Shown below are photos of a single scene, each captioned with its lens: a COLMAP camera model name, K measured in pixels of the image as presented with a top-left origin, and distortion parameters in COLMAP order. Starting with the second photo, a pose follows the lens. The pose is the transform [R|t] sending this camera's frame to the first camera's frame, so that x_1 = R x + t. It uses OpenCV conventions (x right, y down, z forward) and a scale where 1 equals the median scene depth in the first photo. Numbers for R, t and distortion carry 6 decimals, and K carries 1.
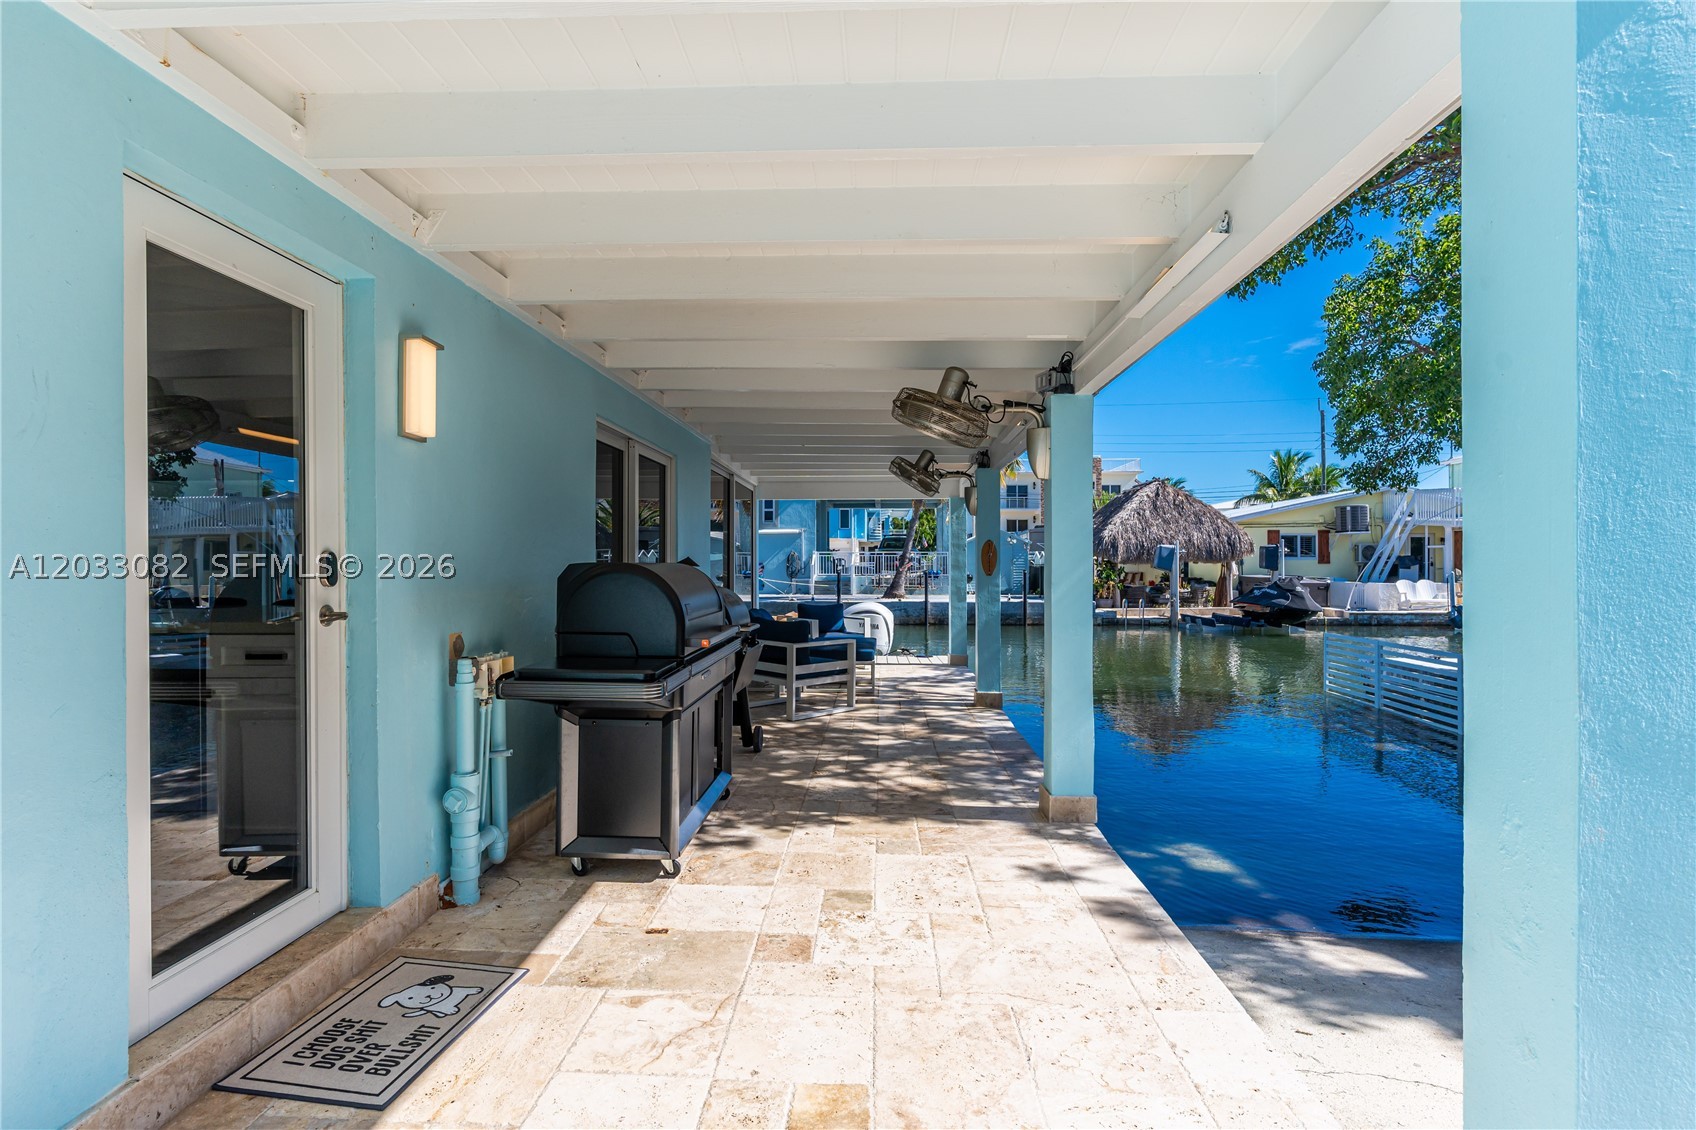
lens RADIAL K [[817.1, 0, 852.6], [0, 817.1, 566.6], [0, 0, 1]] dist [0.001472, -0.000222]
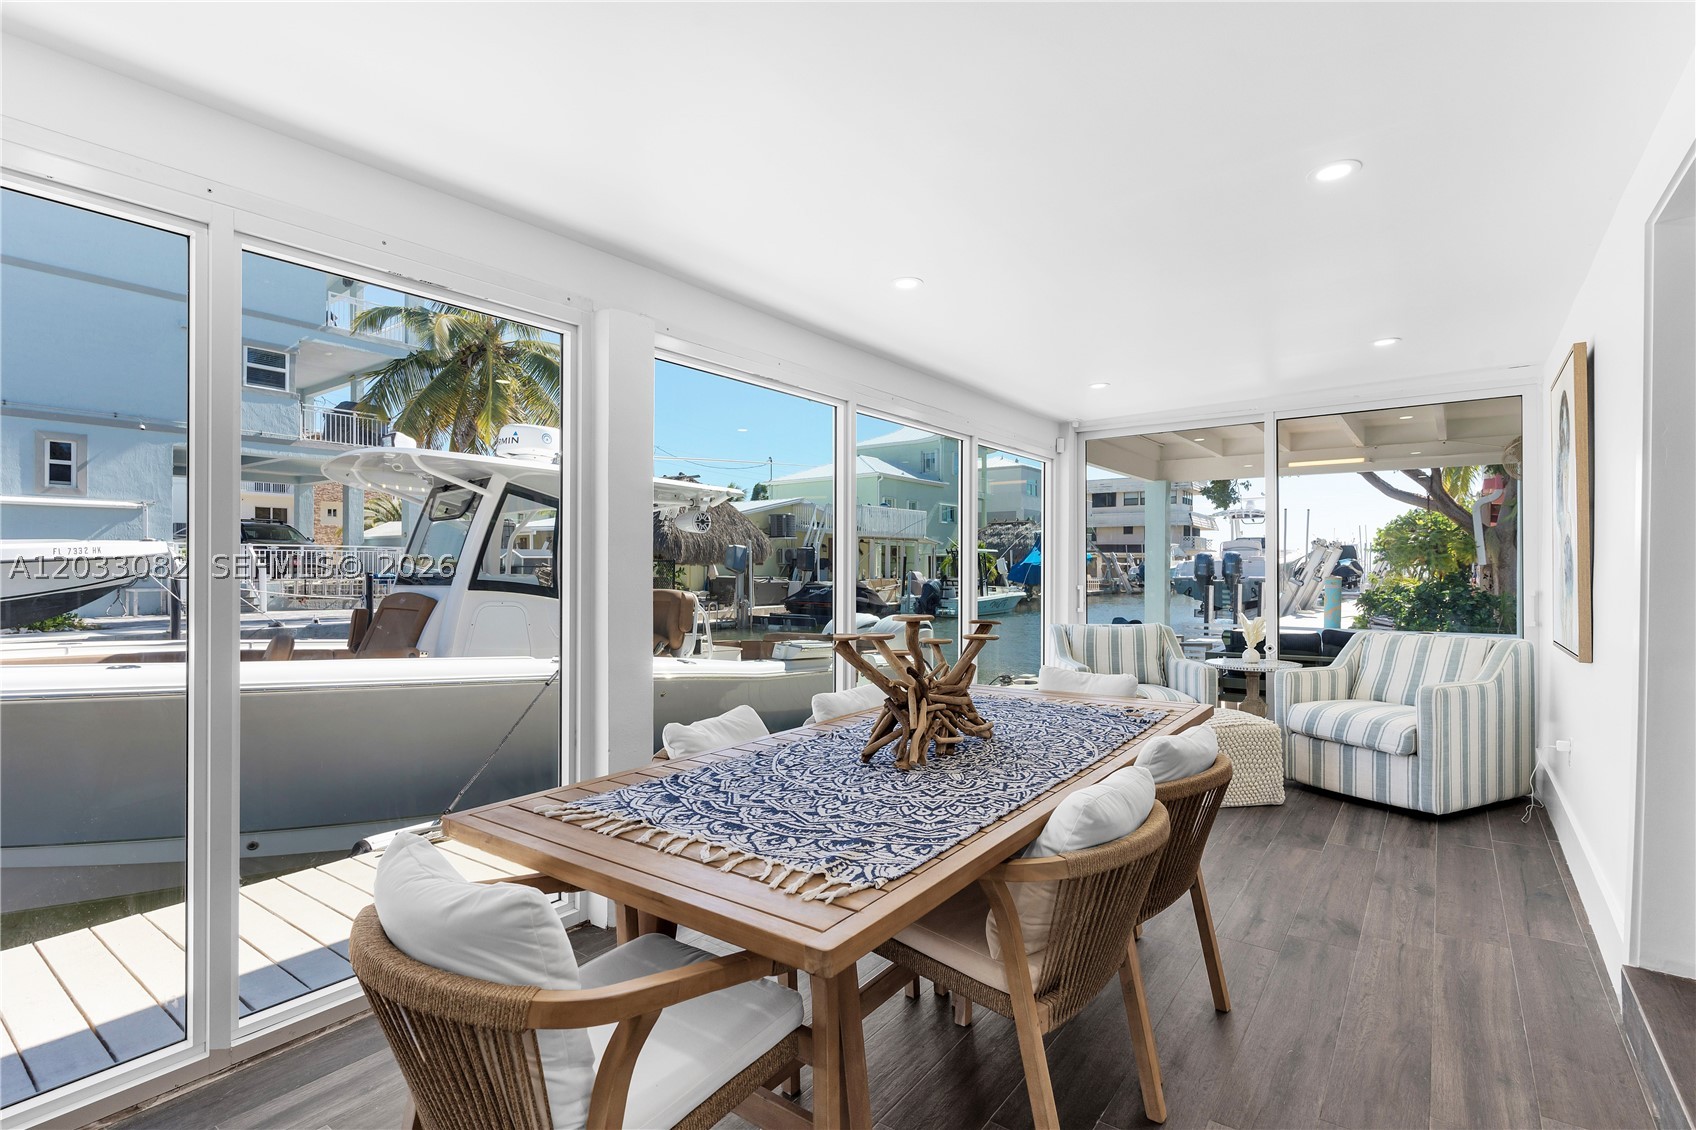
lens RADIAL K [[810.2, 0, 854.5], [0, 810.2, 575.0], [0, 0, 1]] dist [0.000770, 0.000109]
pose [[0.554043, -0.007023, 0.832458, -0.335723], [0.001599, 0.999972, 0.007372, 0.001991], [-0.832486, -0.002754, 0.554039, 0.354050]]
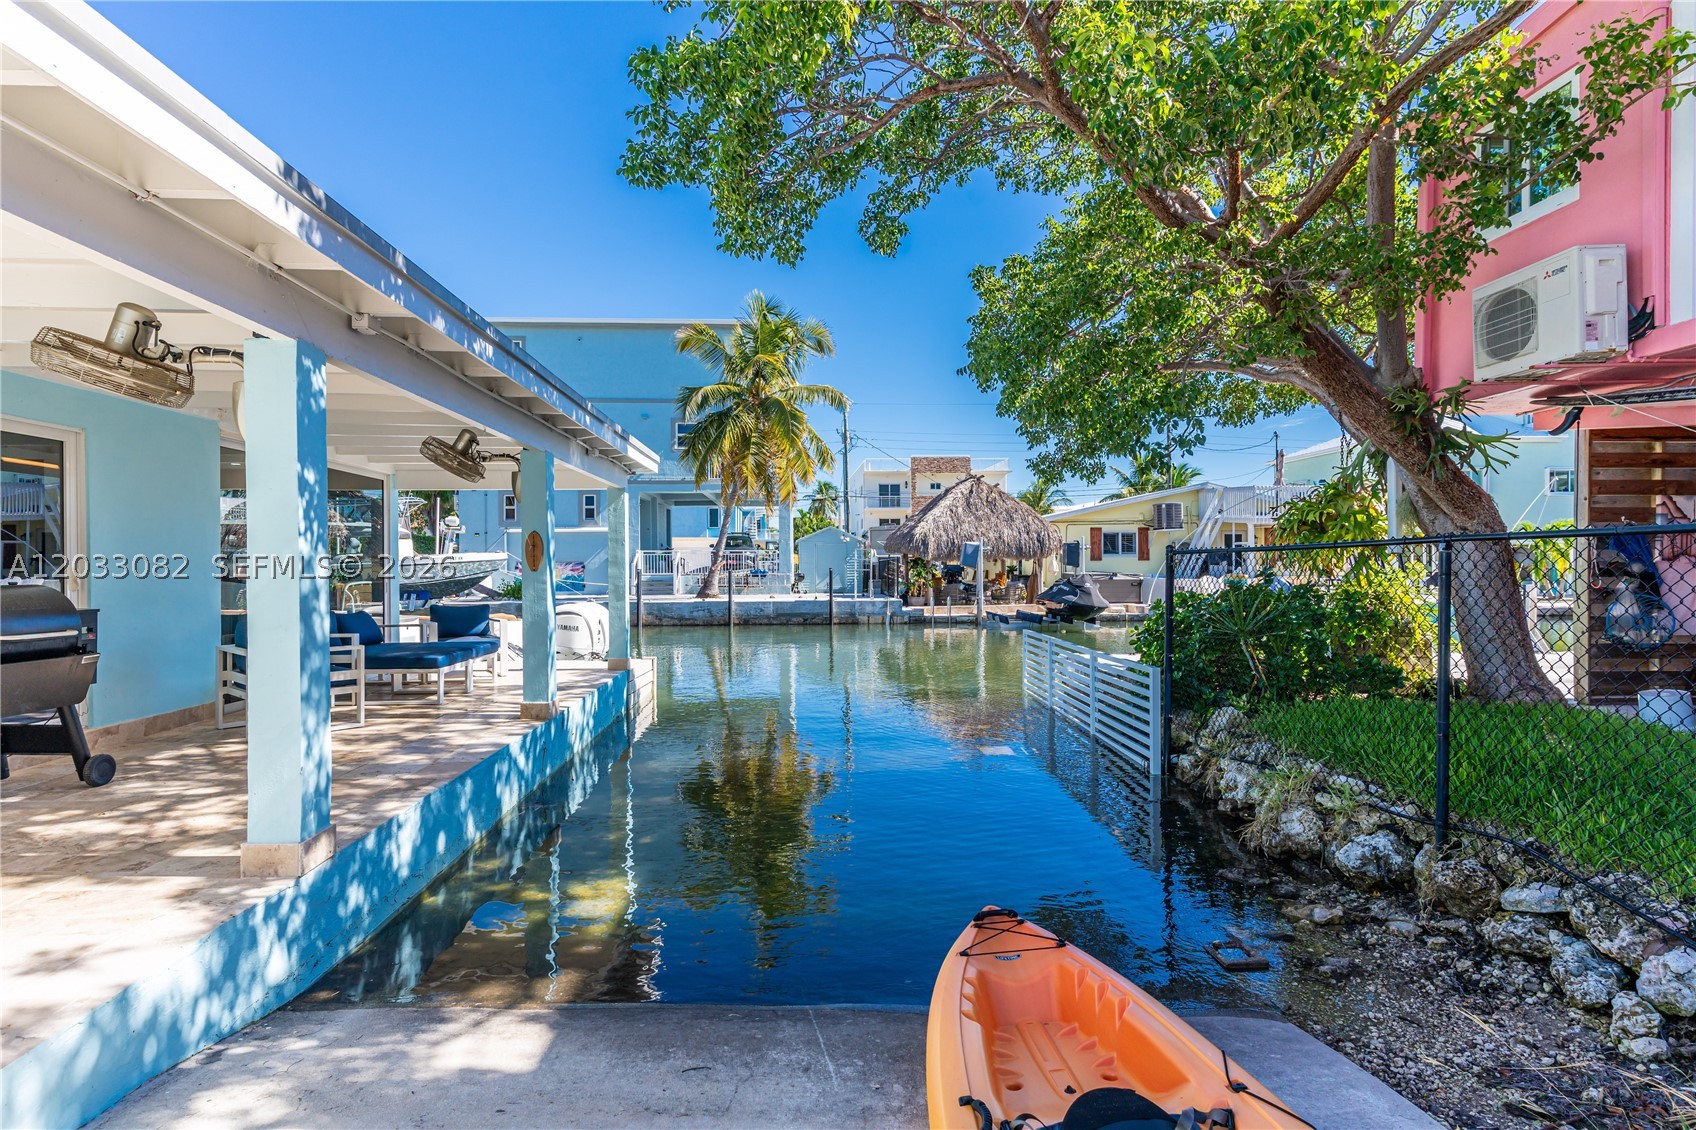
lens RADIAL K [[816.1, 0, 836.5], [0, 816.1, 569.8], [0, 0, 1]] dist [-0.002242, 0.000096]
pose [[0.995853, -0.006065, 0.090771, 0.128236], [0.005734, 0.999976, 0.003907, 0.002388], [-0.090793, -0.003370, 0.995864, 0.027282]]
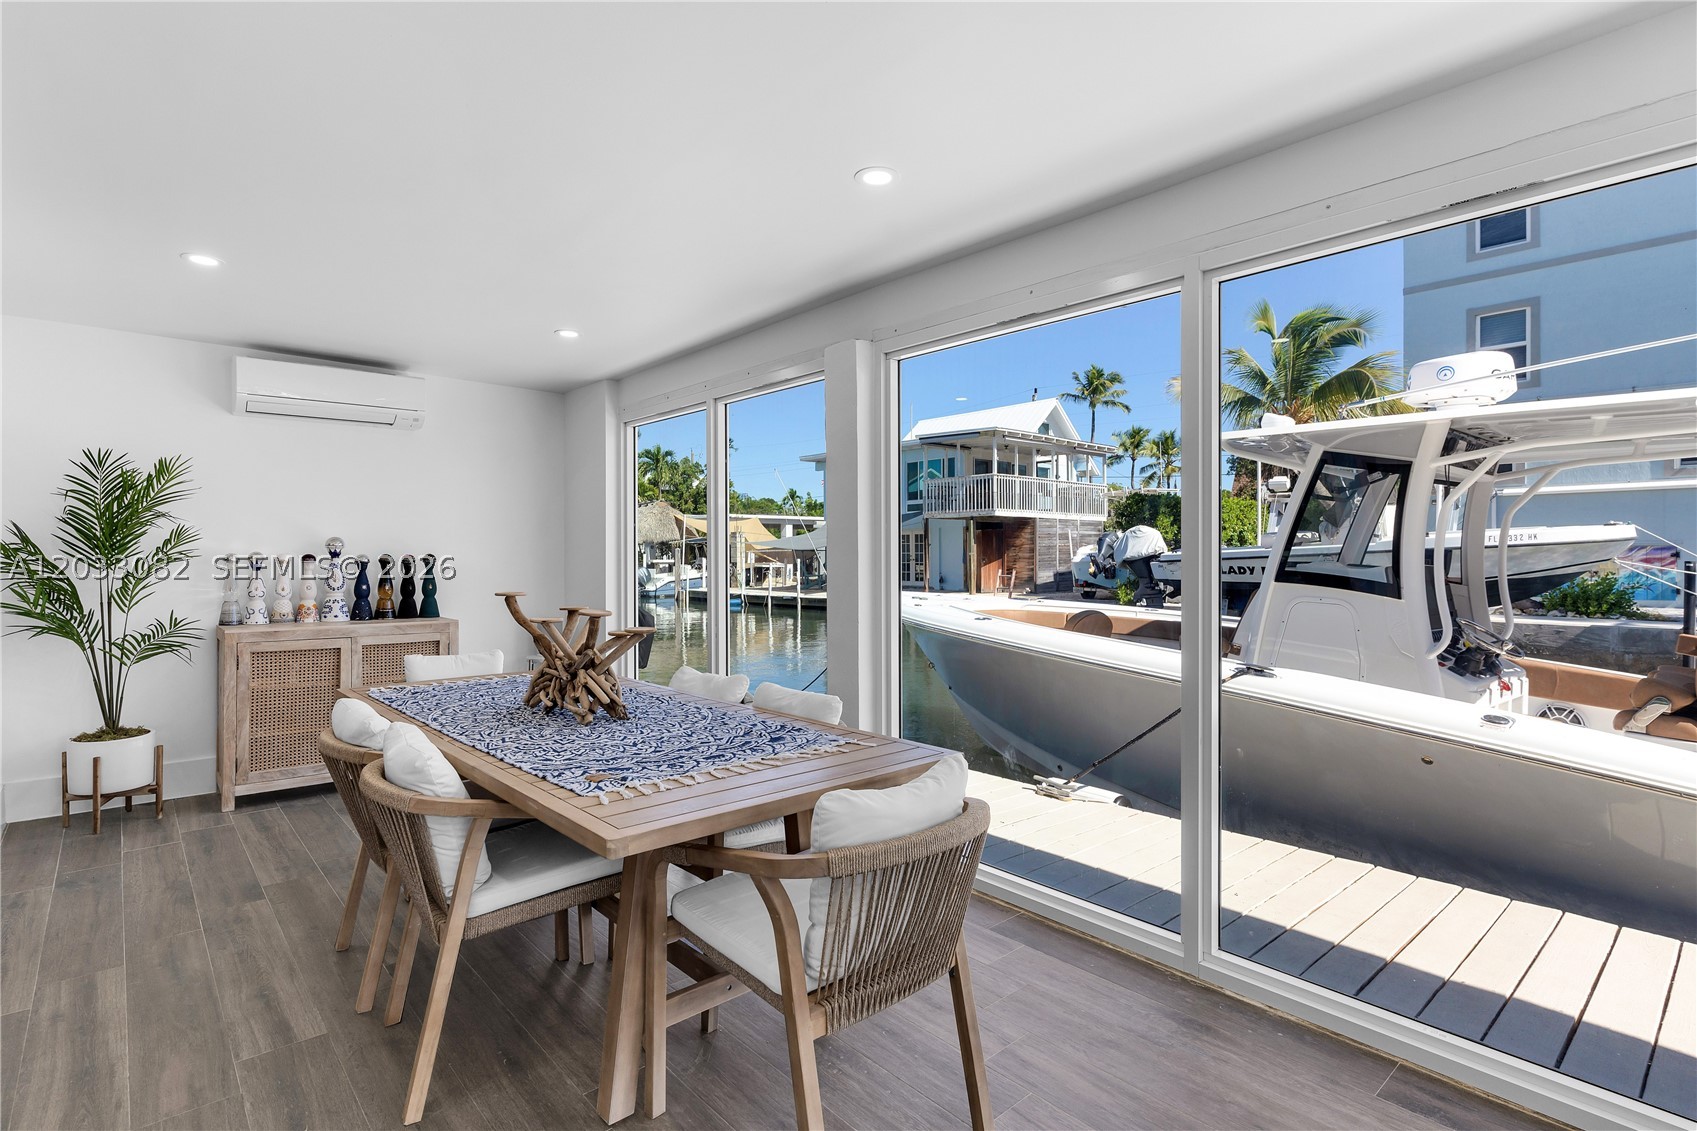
lens RADIAL K [[829.8, 0, 825.9], [0, 829.8, 551.5], [0, 0, 1]] dist [-0.002586, -0.000316]
pose [[0.680130, -0.000407, -0.733091, -0.122942], [-0.001788, 0.999996, -0.002214, 0.000679], [0.733089, 0.002817, 0.680127, 0.351209]]
